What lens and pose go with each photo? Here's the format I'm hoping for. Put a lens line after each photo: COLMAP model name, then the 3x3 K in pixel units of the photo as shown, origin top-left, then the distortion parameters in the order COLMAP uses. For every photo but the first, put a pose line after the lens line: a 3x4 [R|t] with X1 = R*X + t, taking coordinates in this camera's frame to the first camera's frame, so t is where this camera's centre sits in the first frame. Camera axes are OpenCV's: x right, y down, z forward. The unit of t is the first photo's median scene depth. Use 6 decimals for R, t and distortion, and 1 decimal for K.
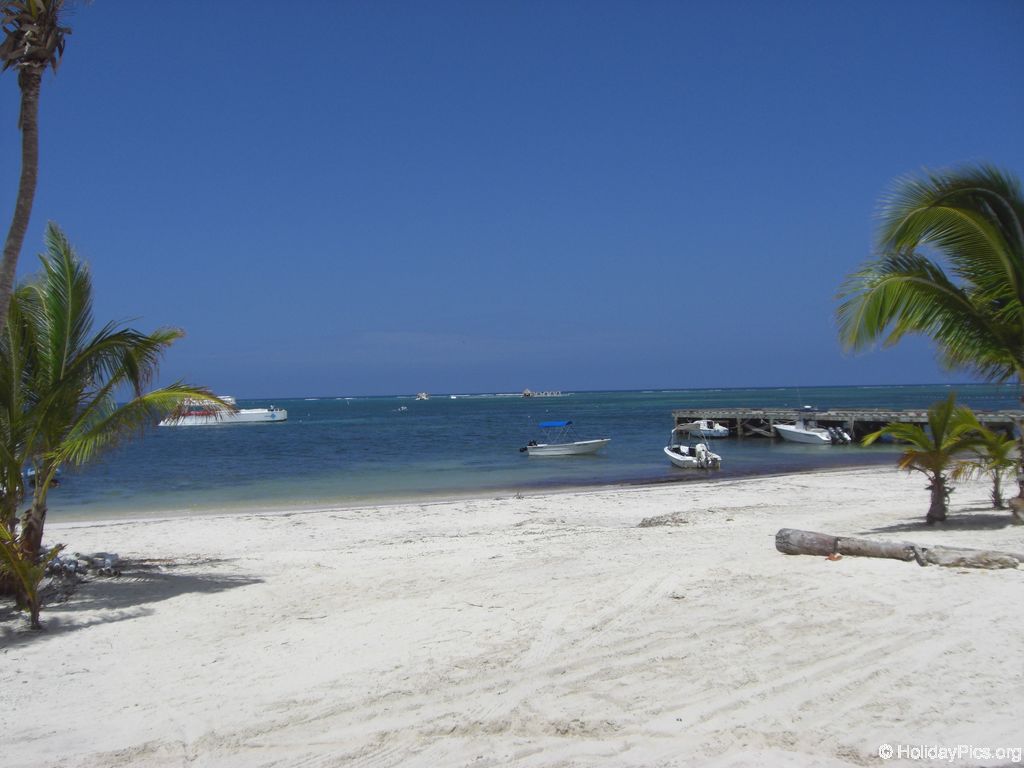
lens RADIAL K [[1123.2, 0, 512.0], [0, 1123.2, 384.0], [0, 0, 1]] dist [-0.234385, 0.266074]
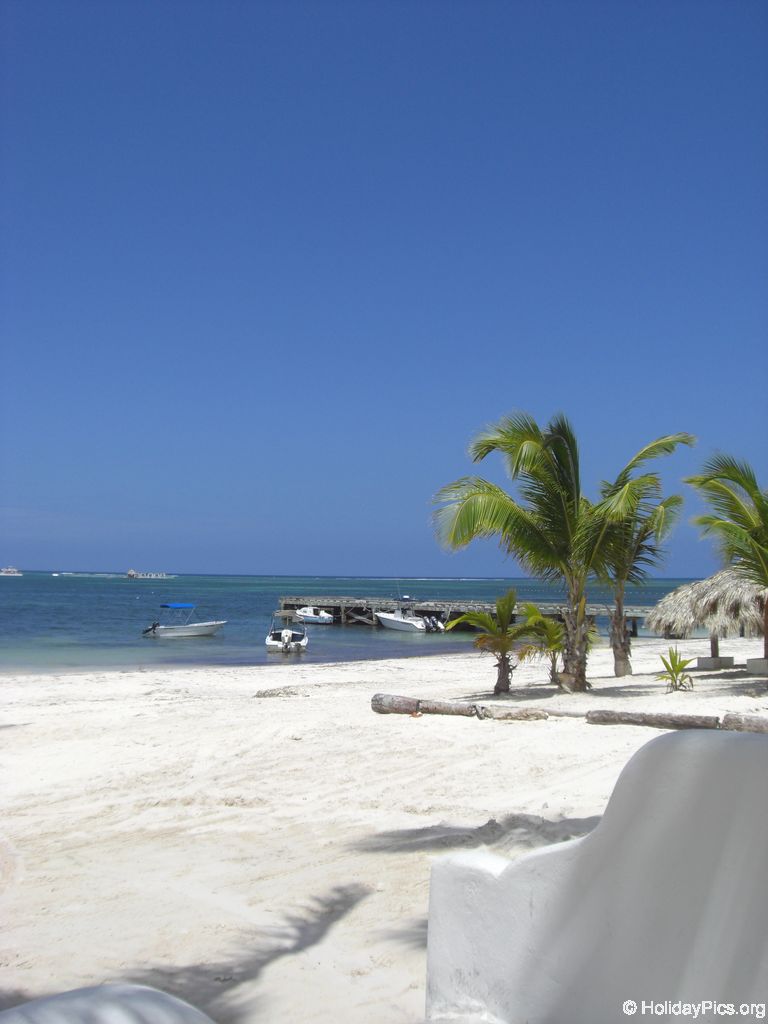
lens RADIAL K [[1123.2, 0, 385.4], [0, 1123.2, 481.0], [0, 0, 1]] dist [-0.262241, 0.025603]
pose [[0.971217, 0.050719, 0.232732, -0.059621], [-0.032226, 0.996063, -0.082587, -0.006961], [-0.236005, 0.072710, 0.969028, -0.277280]]
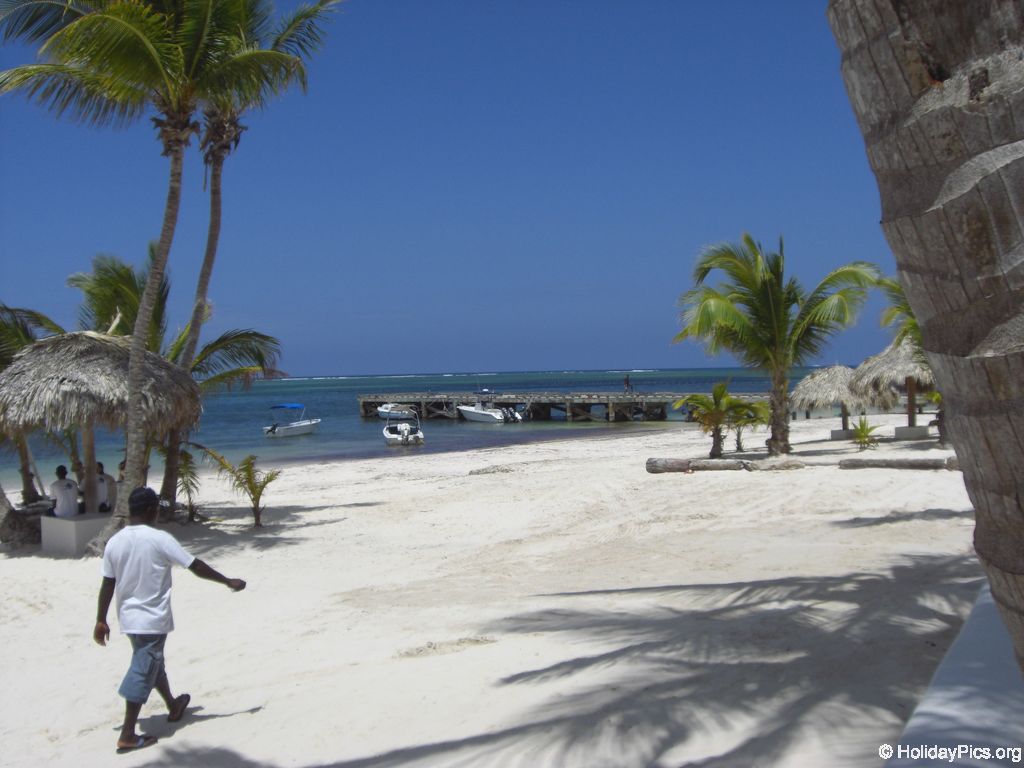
lens RADIAL K [[1123.2, 0, 512.0], [0, 1123.2, 384.0], [0, 0, 1]] dist [-0.234385, 0.266074]
pose [[0.943376, -0.003107, 0.331710, -0.532826], [-0.000684, 0.999936, 0.011312, 0.004477], [-0.331724, -0.010898, 0.943313, -0.521617]]
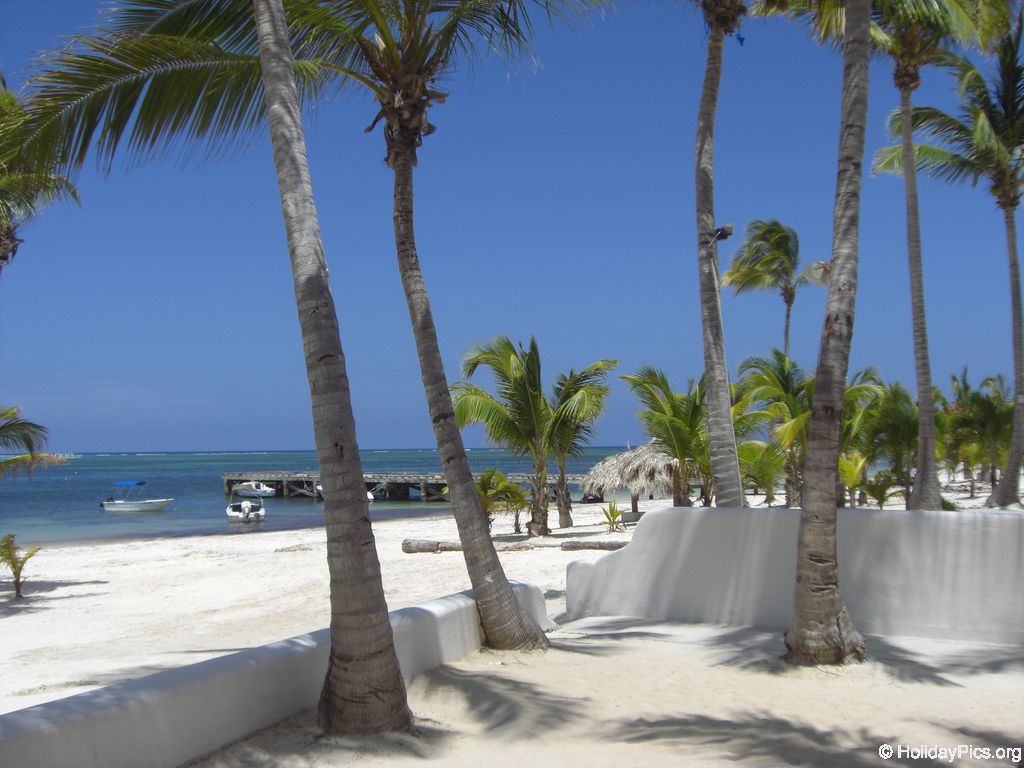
lens RADIAL K [[1123.2, 0, 512.0], [0, 1123.2, 384.0], [0, 0, 1]] dist [-0.234385, 0.266074]
pose [[0.907871, 0.030411, 0.418146, -0.389199], [-0.006655, 0.998285, -0.058154, -0.016028], [-0.419198, 0.050013, 0.906516, -0.772853]]
